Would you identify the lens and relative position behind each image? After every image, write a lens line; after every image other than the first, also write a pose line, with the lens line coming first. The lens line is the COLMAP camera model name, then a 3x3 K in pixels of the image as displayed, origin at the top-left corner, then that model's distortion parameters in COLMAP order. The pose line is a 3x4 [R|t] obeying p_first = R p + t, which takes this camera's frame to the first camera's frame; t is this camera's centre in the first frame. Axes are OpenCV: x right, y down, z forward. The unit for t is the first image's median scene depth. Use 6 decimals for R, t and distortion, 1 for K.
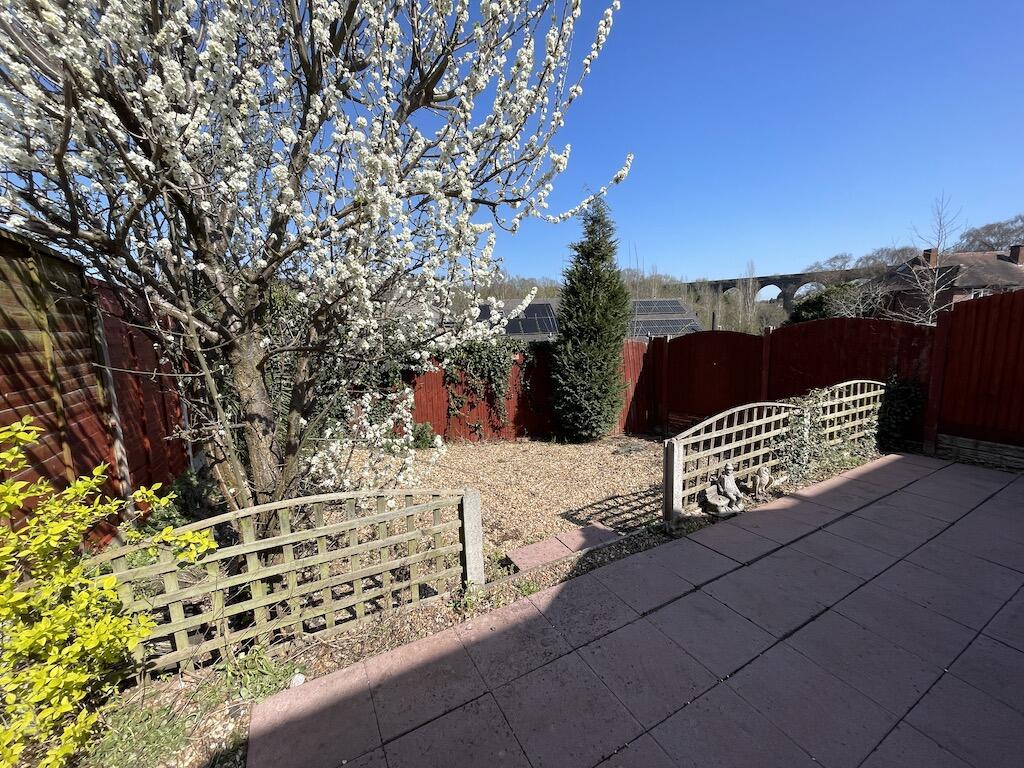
lens RADIAL K [[412.6, 0, 509.4], [0, 412.6, 381.4], [0, 0, 1]] dist [-0.001033, -0.000490]
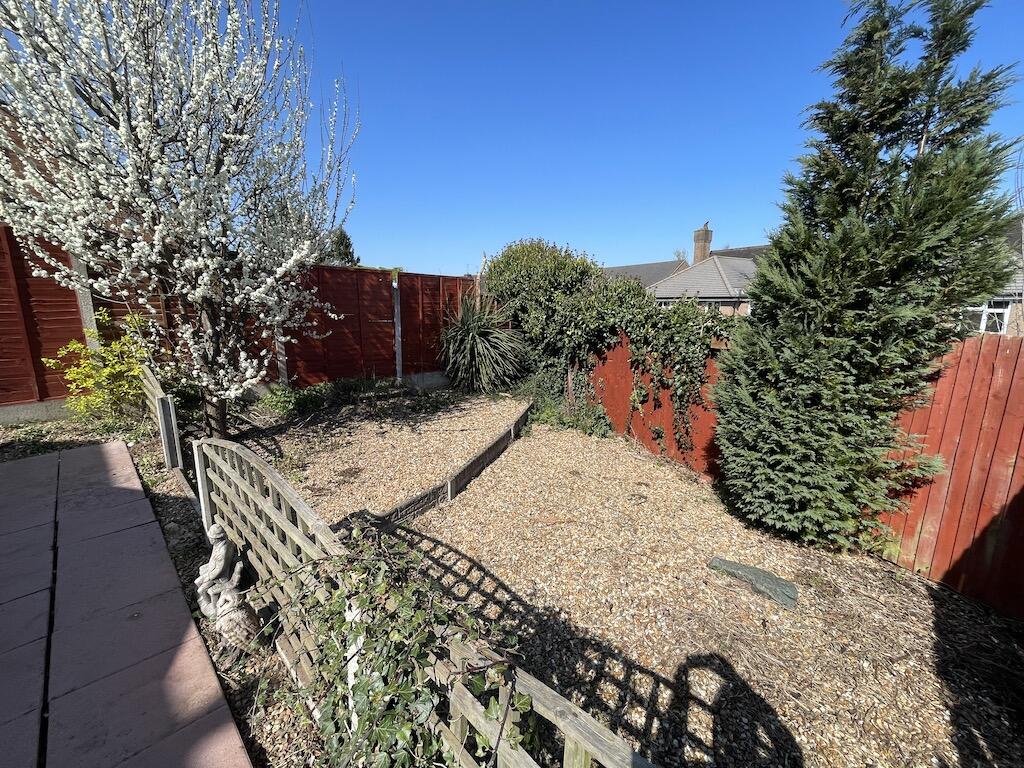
lens RADIAL K [[409.1, 0, 510.4], [0, 409.1, 385.0], [0, 0, 1]] dist [-0.000256, 0.000103]
pose [[0.306204, 0.219694, -0.926269, 0.810156], [-0.145913, 0.972340, 0.182386, -0.112366], [0.940717, 0.079308, 0.329790, 0.840533]]
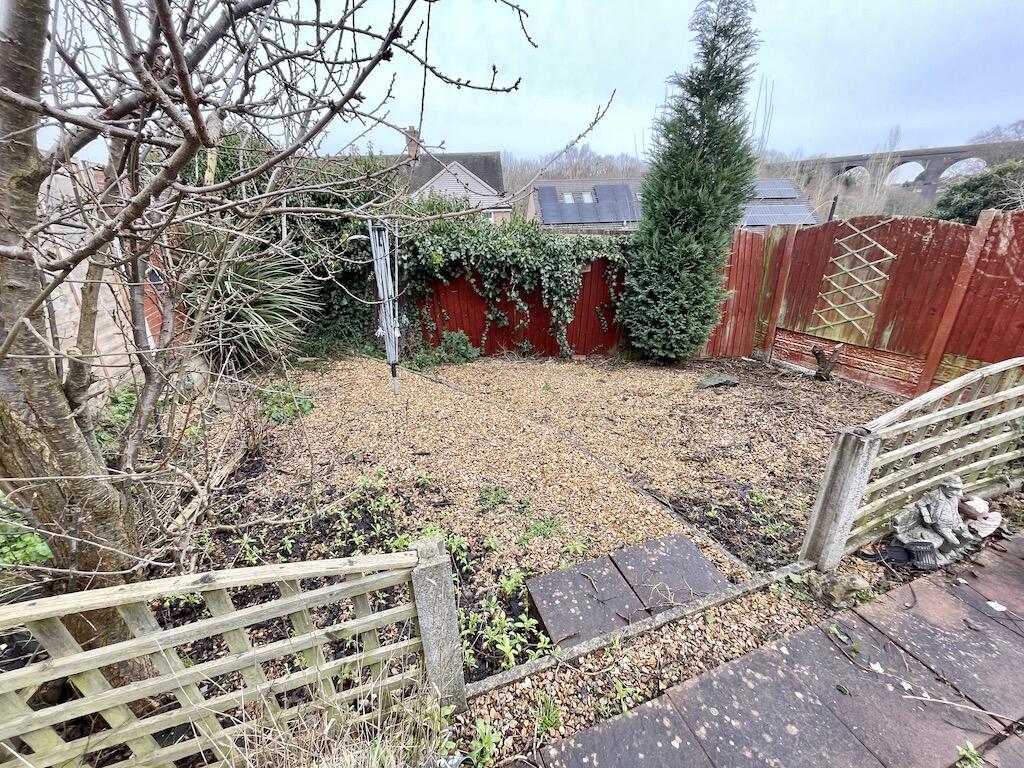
lens RADIAL K [[412.6, 0, 509.4], [0, 412.6, 381.4], [0, 0, 1]] dist [-0.001033, -0.000490]
pose [[0.987783, 0.070342, -0.139056, 0.019613], [-0.032956, 0.966439, 0.254775, -0.027142], [0.152311, -0.247080, 0.956950, 0.324952]]
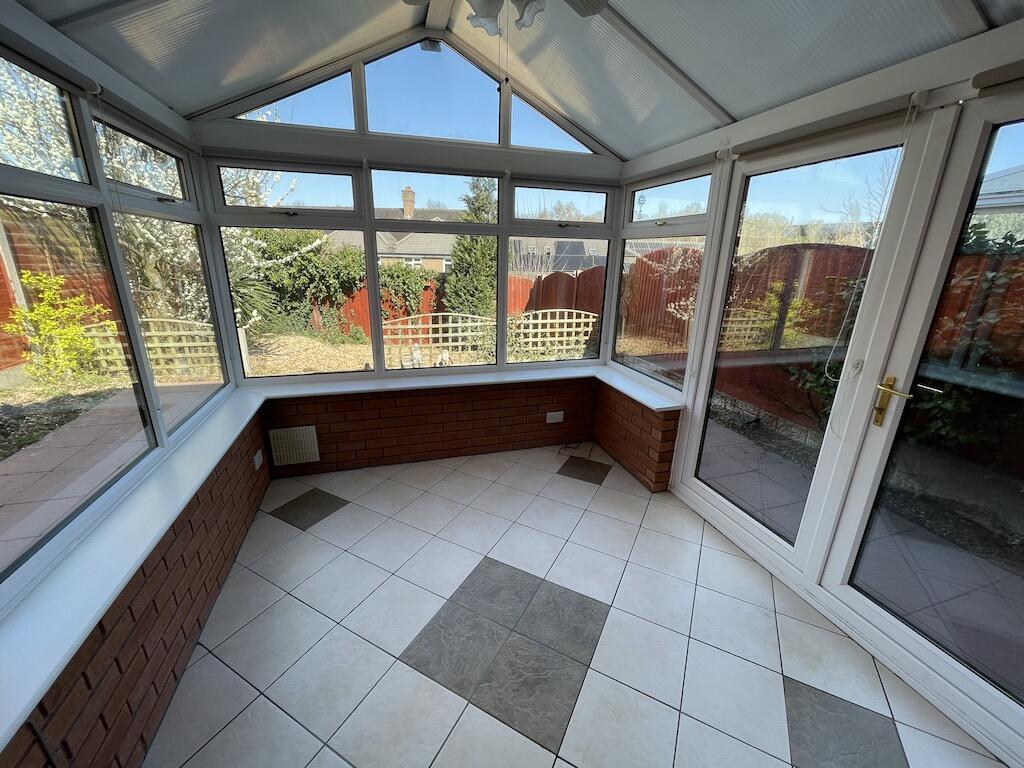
lens RADIAL K [[412.6, 0, 509.4], [0, 412.6, 381.4], [0, 0, 1]] dist [-0.001033, -0.000490]
pose [[0.979615, 0.107904, -0.169441, 0.881739], [-0.081801, 0.984659, 0.154127, 0.037570], [0.183473, -0.137125, 0.973414, -0.485692]]
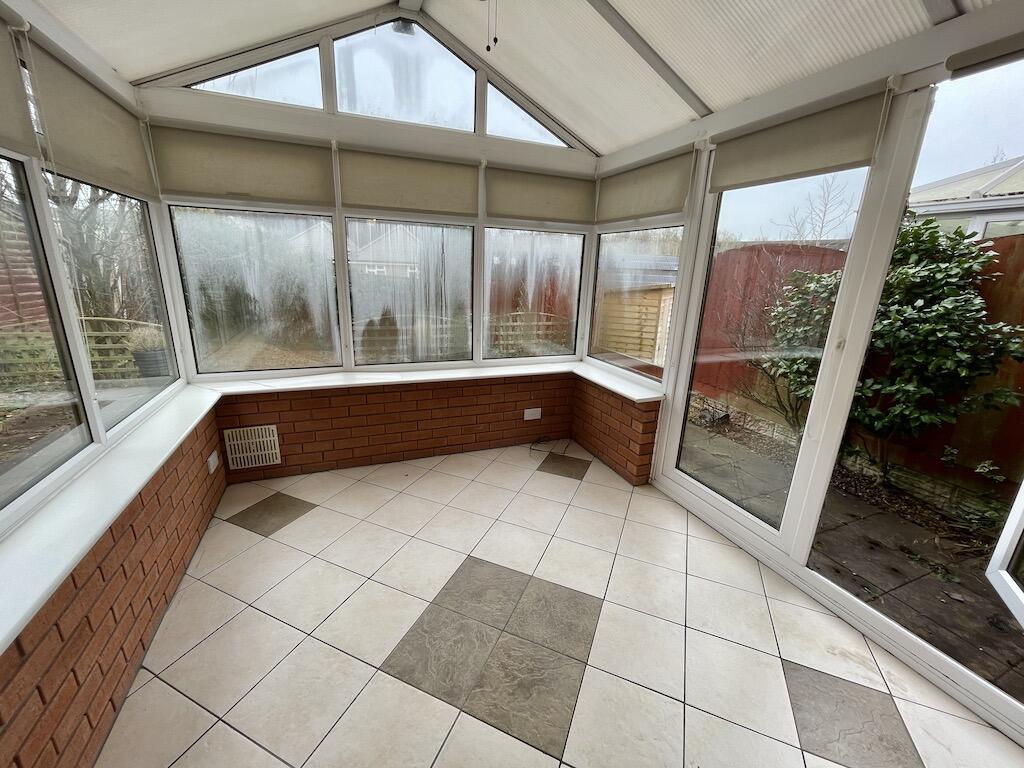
lens RADIAL K [[412.6, 0, 509.4], [0, 412.6, 381.4], [0, 0, 1]] dist [-0.001033, -0.000490]
pose [[0.991687, 0.094038, -0.087828, 0.862519], [-0.082935, 0.988998, 0.122494, 0.064409], [0.098381, -0.114191, 0.988575, -0.472925]]
